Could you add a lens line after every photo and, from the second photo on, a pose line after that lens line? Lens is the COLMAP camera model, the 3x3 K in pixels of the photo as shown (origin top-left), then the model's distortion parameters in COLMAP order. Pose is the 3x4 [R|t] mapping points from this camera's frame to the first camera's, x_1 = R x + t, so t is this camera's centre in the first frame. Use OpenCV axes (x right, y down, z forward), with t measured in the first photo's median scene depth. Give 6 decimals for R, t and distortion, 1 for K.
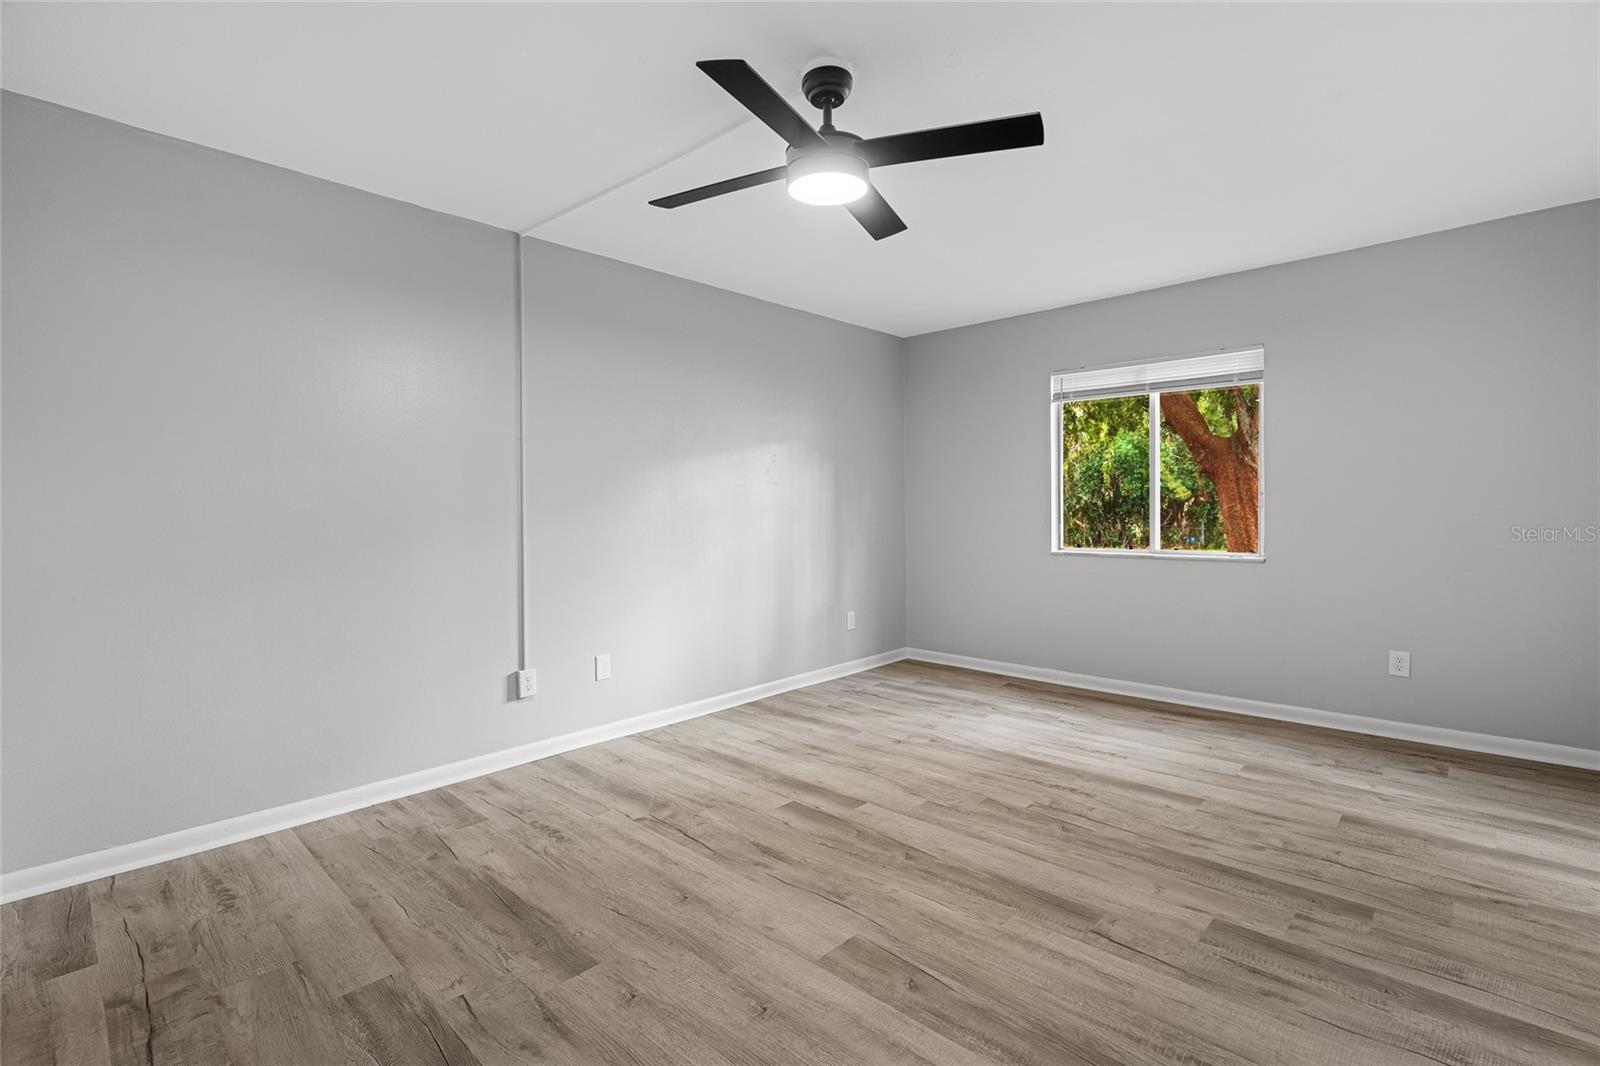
lens RADIAL K [[724.0, 0, 802.2], [0, 724.0, 522.4], [0, 0, 1]] dist [-0.004582, 0.001522]
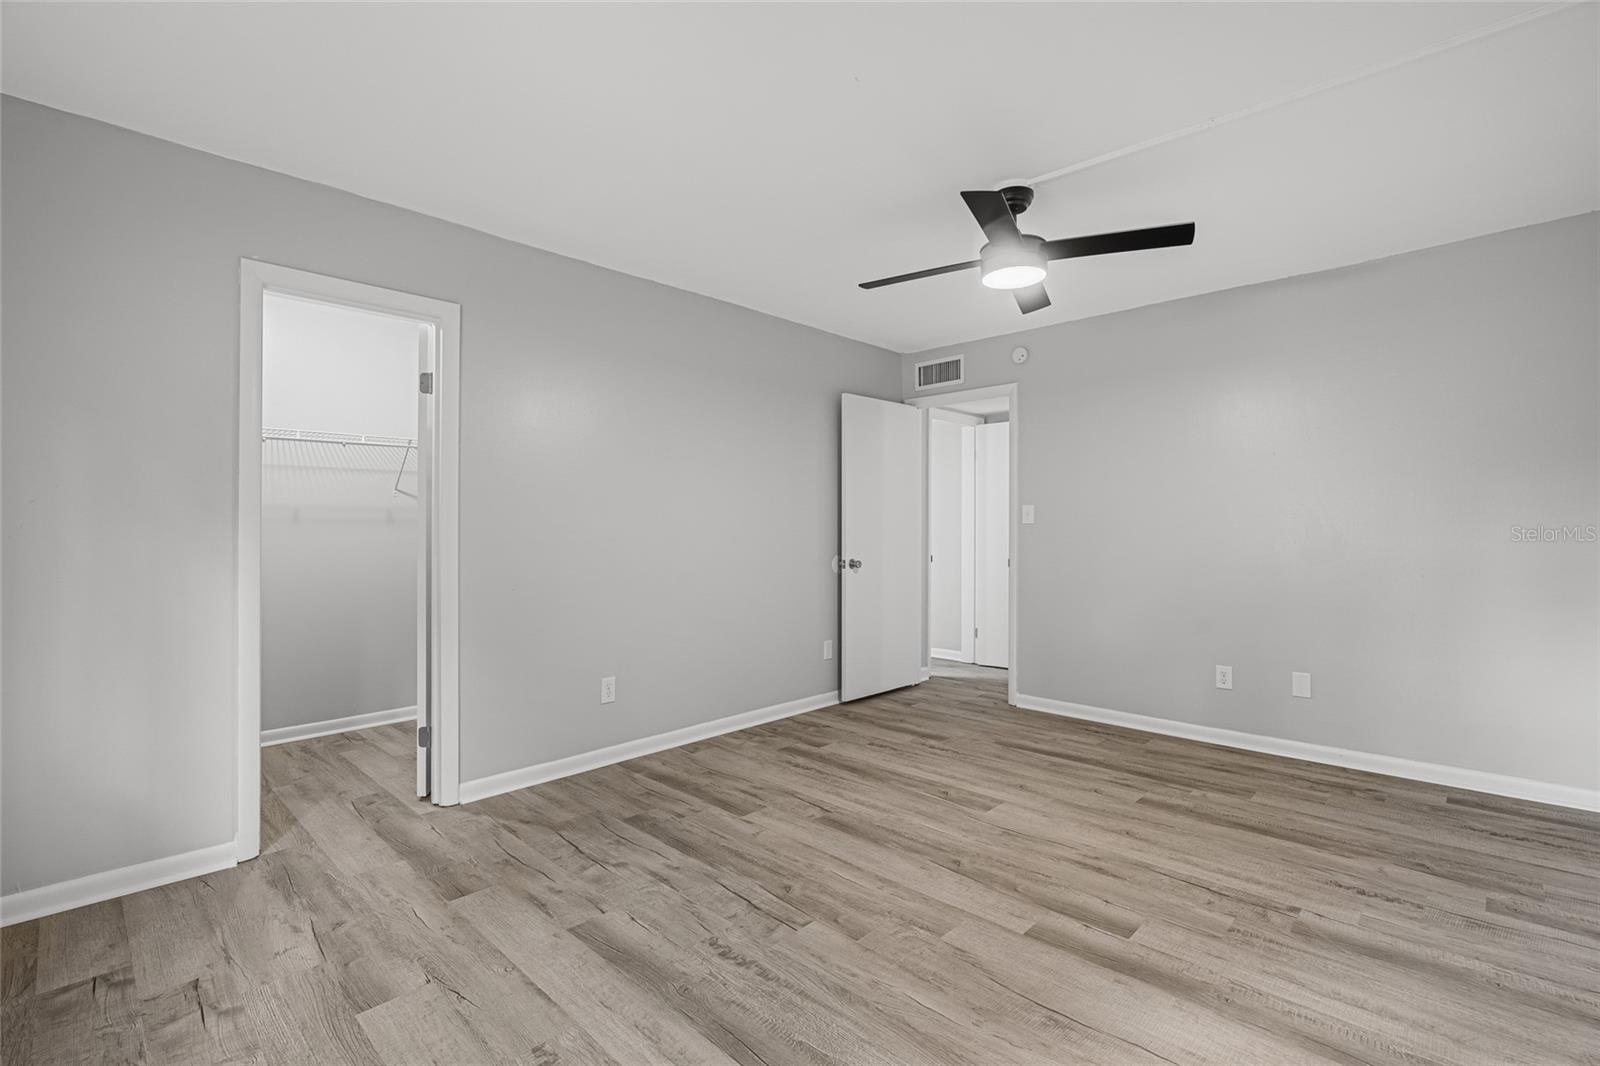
lens RADIAL K [[724.0, 0, 798.2], [0, 724.0, 525.7], [0, 0, 1]] dist [-0.004582, 0.001522]
pose [[-0.999806, 0.015631, 0.011988, 0.354213], [0.015731, 0.999842, 0.008323, -0.041346], [-0.011856, 0.008510, -0.999894, 2.026629]]
